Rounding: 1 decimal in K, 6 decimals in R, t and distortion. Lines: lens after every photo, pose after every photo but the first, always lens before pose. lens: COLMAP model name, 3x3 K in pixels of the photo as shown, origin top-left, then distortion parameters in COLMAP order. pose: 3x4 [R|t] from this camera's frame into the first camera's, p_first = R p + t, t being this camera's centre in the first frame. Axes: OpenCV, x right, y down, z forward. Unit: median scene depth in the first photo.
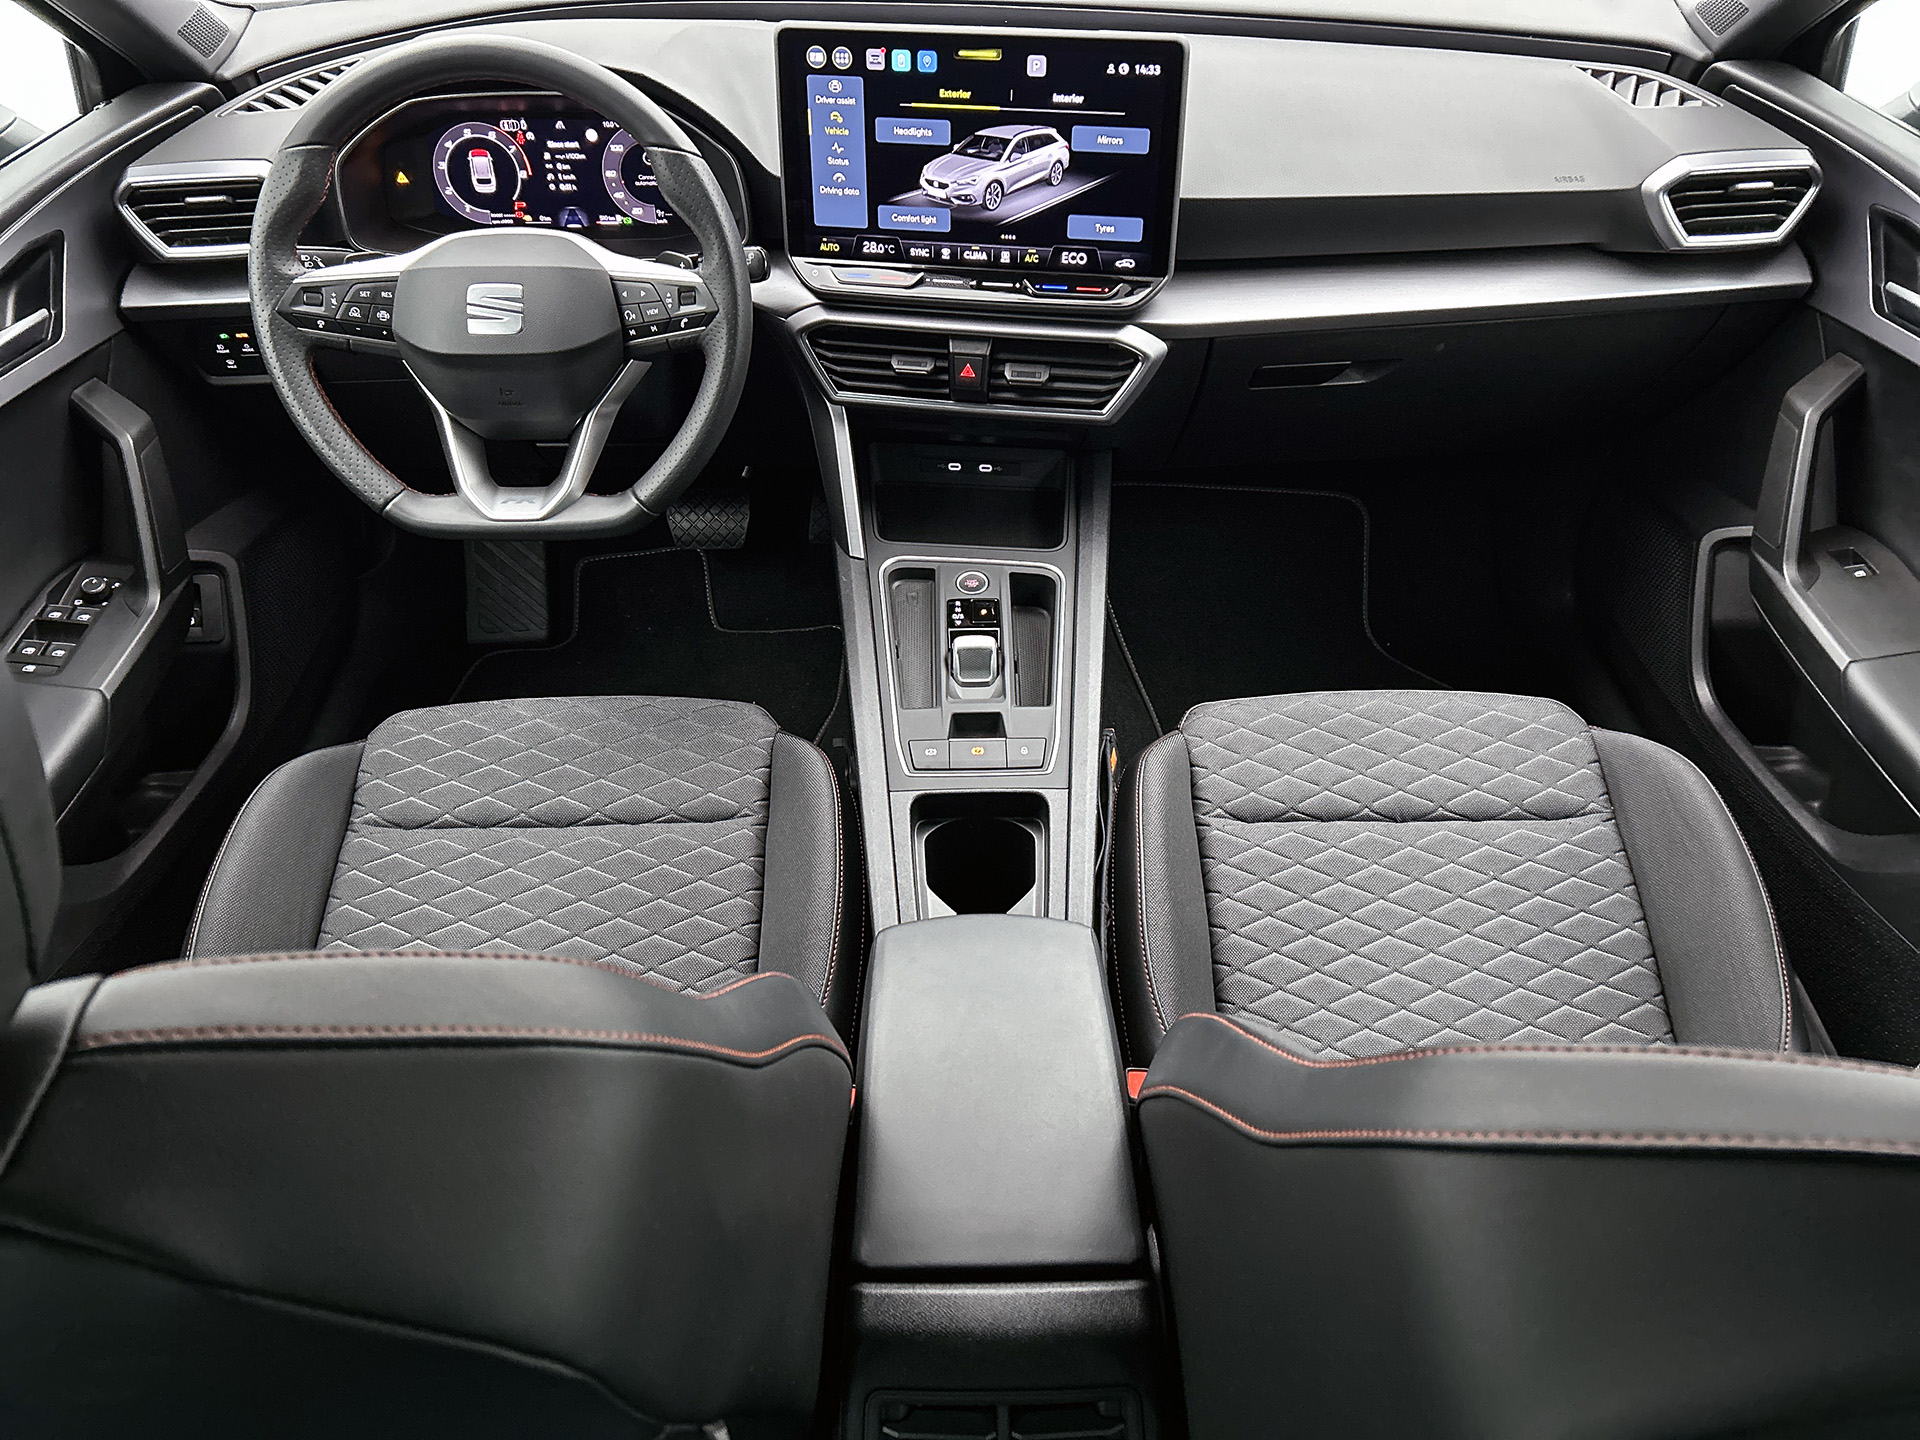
lens RADIAL K [[1502.6, 0, 881.6], [0, 1502.6, 726.3], [0, 0, 1]] dist [0.036917, -0.007523]
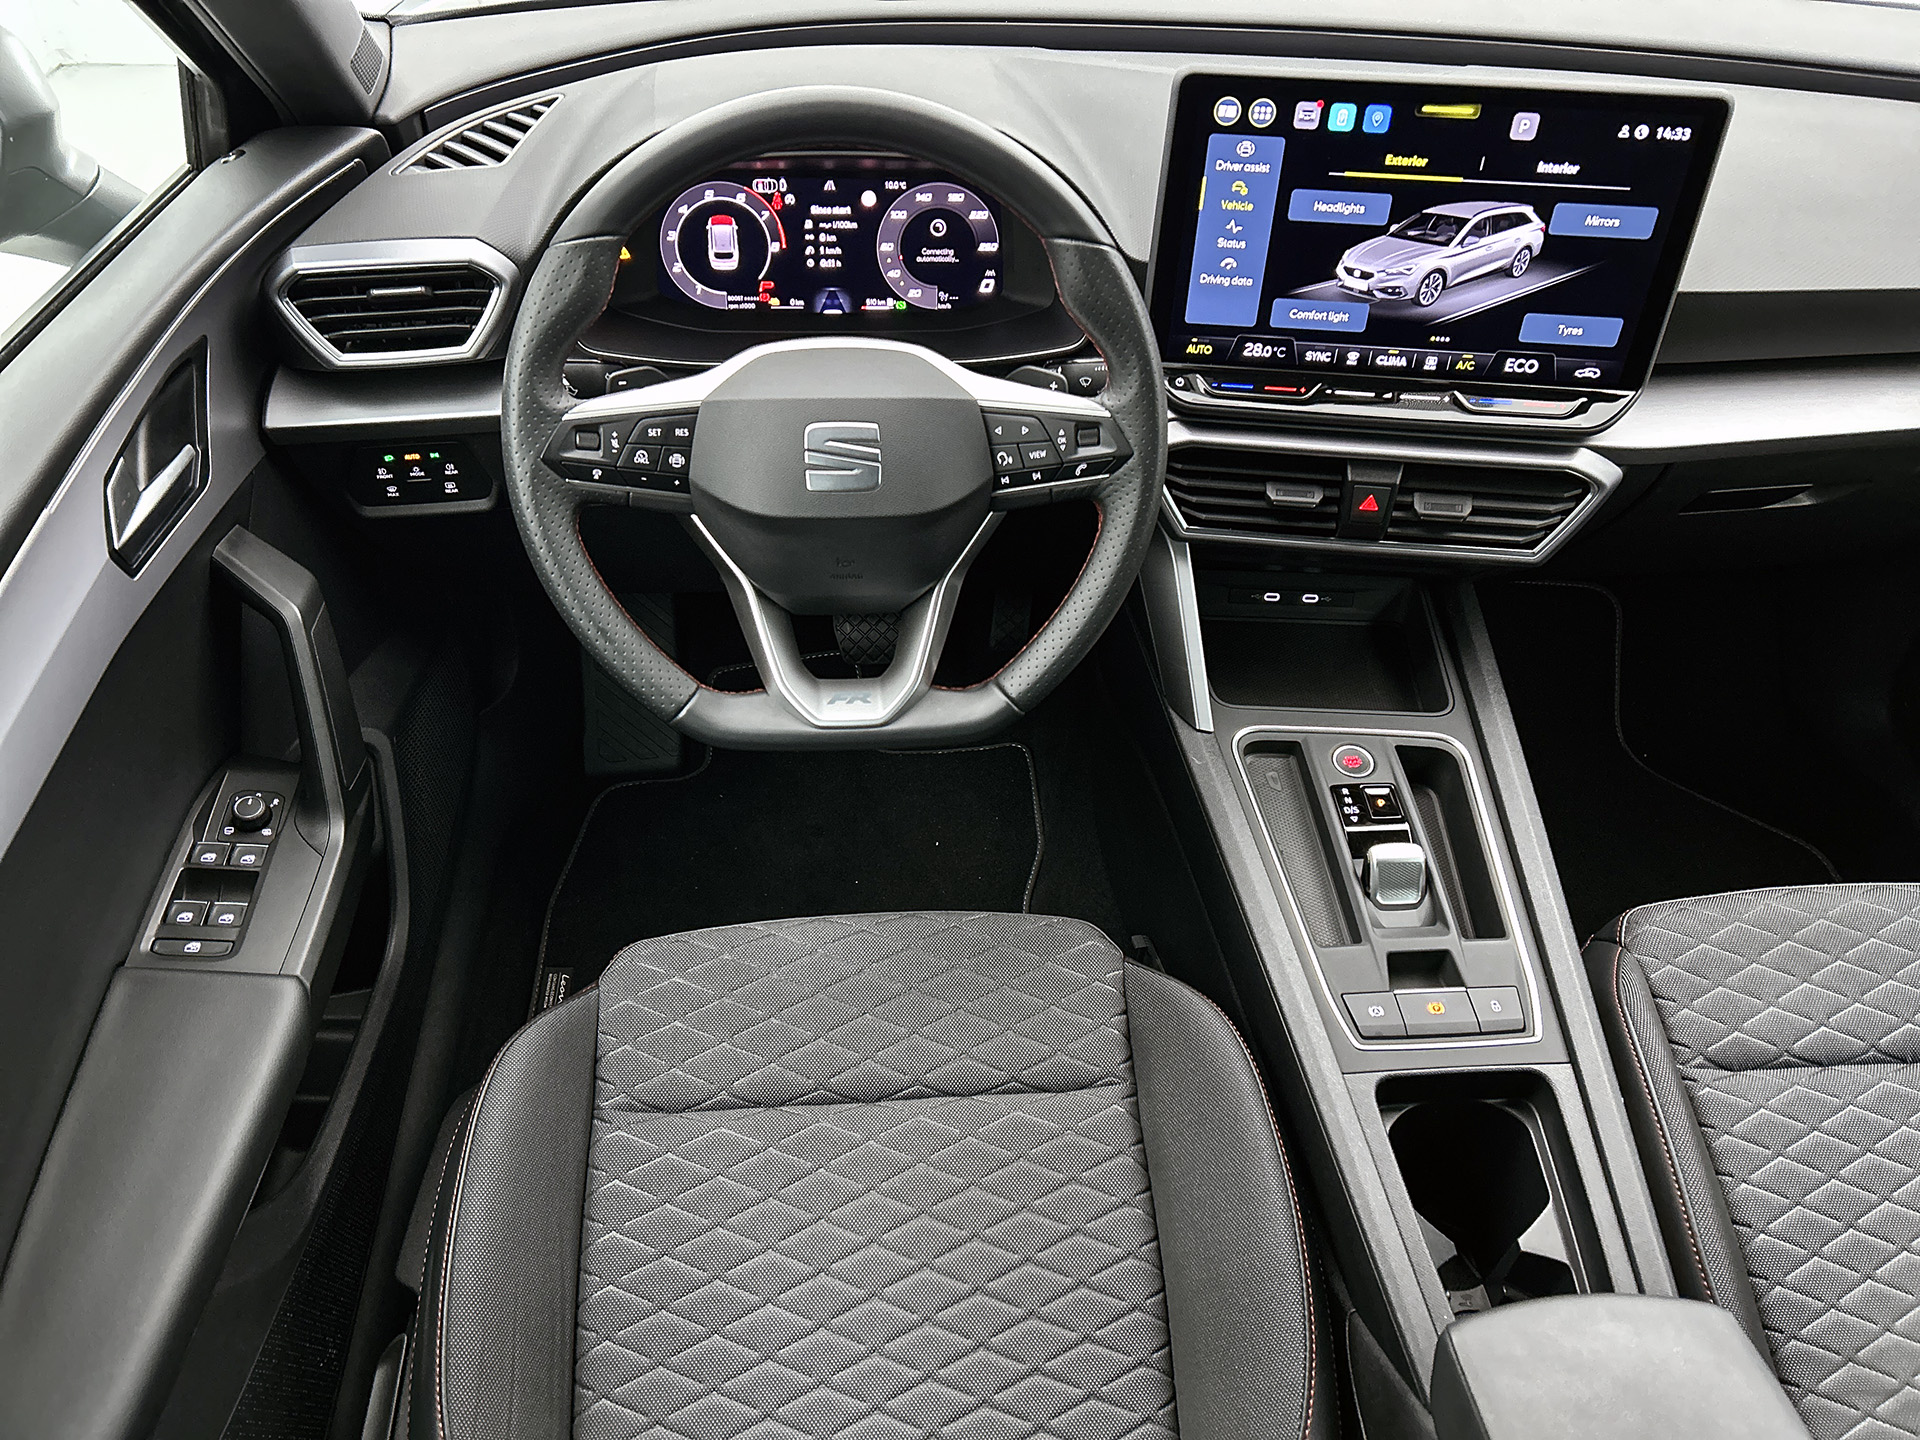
lens RADIAL K [[1502.6, 0, 881.6], [0, 1502.6, 726.3], [0, 0, 1]] dist [0.036917, -0.007523]
pose [[0.996786, -0.018603, 0.077925, -0.268864], [0.017592, 0.999752, 0.013641, -0.138753], [-0.078160, -0.012227, 0.996866, 0.236450]]
